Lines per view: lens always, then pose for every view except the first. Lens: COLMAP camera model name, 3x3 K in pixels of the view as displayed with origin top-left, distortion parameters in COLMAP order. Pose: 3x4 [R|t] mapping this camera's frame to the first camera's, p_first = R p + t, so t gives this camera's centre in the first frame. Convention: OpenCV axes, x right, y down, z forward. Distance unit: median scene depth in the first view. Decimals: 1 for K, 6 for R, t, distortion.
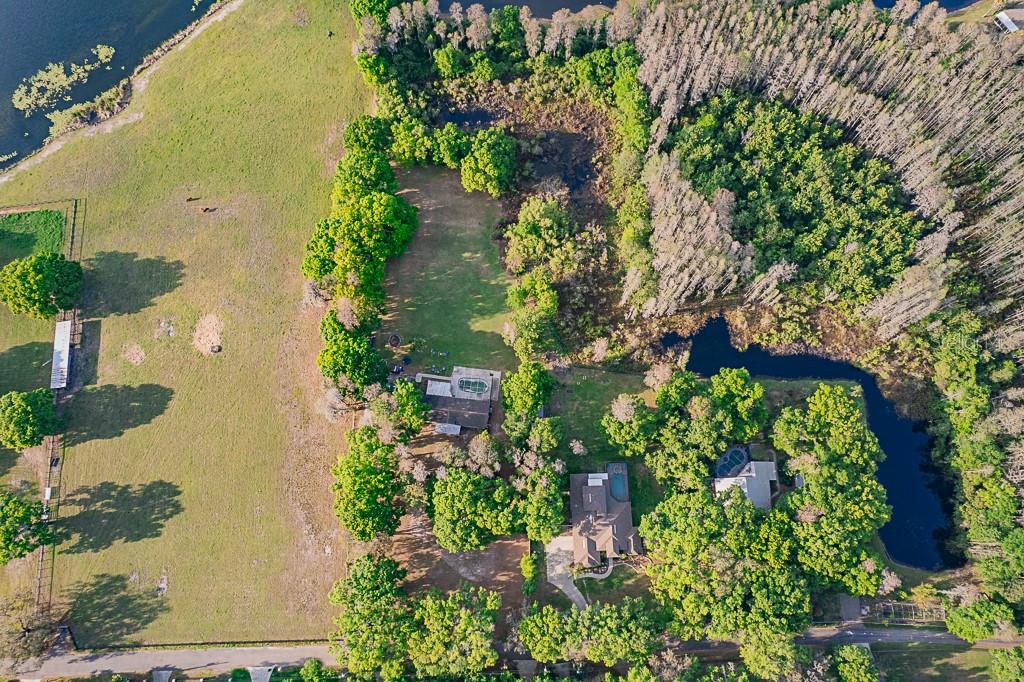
lens RADIAL K [[654.6, 0, 522.3], [0, 654.6, 342.0], [0, 0, 1]] dist [-0.126552, 0.106206]
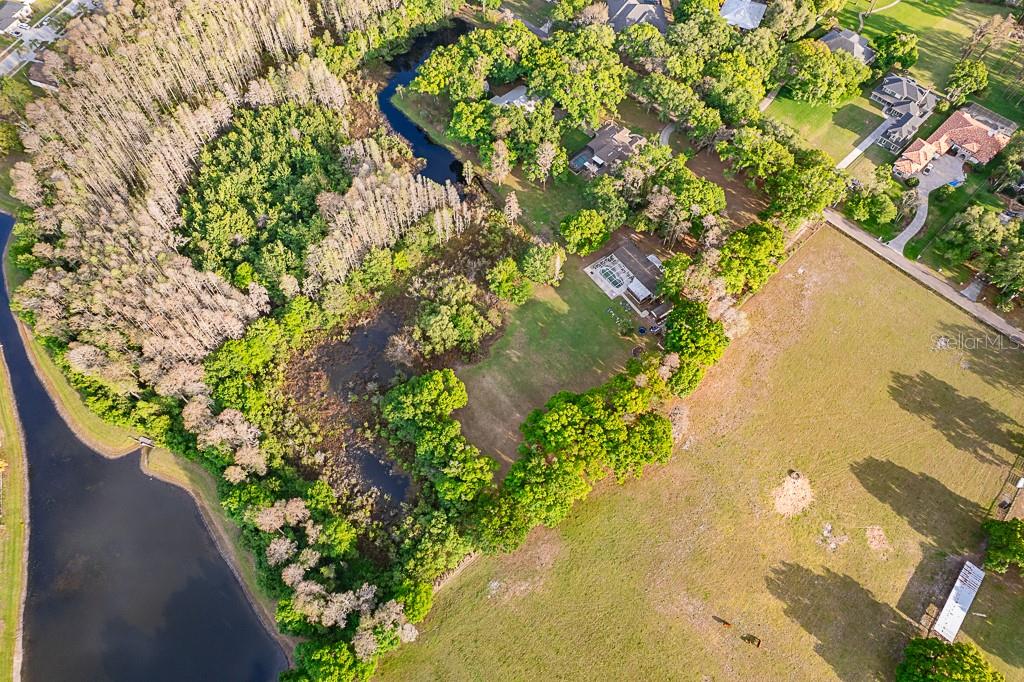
lens RADIAL K [[654.6, 0, 522.3], [0, 654.6, 342.0], [0, 0, 1]] dist [-0.126552, 0.106206]
pose [[-0.676655, -0.644407, 0.356198, -0.421312], [0.704157, -0.424976, 0.568822, -0.685281], [-0.215178, 0.635716, 0.741326, 0.302802]]
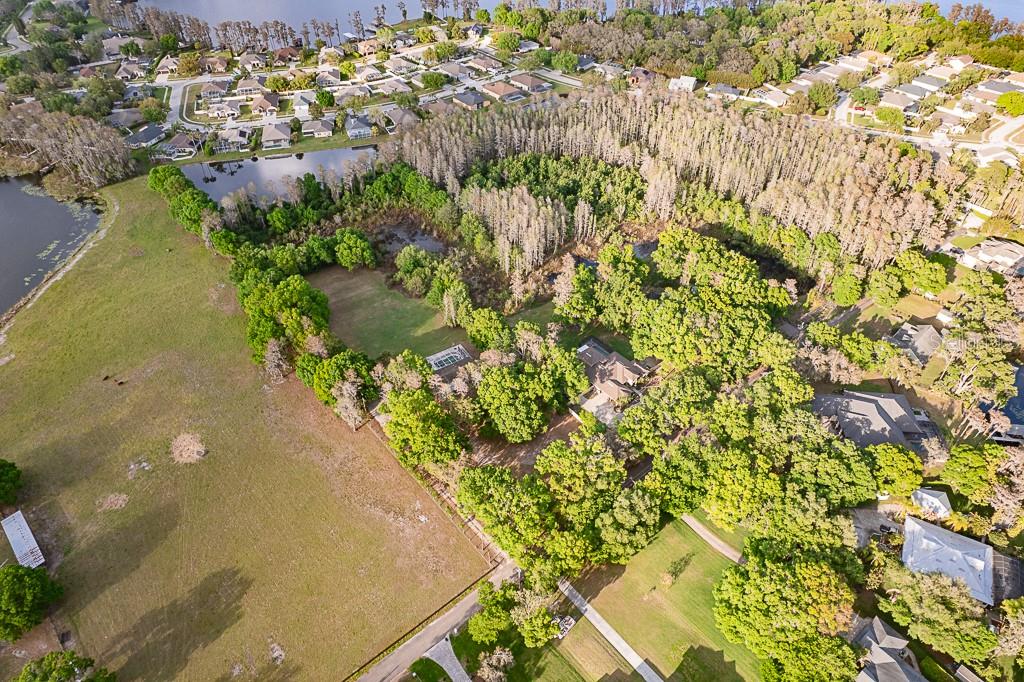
lens RADIAL K [[654.6, 0, 522.3], [0, 654.6, 342.0], [0, 0, 1]] dist [-0.126552, 0.106206]
pose [[0.778677, -0.412915, 0.472401, -0.489847], [0.601057, 0.706899, -0.372861, 0.538392], [-0.179979, 0.574278, 0.798631, 0.053694]]
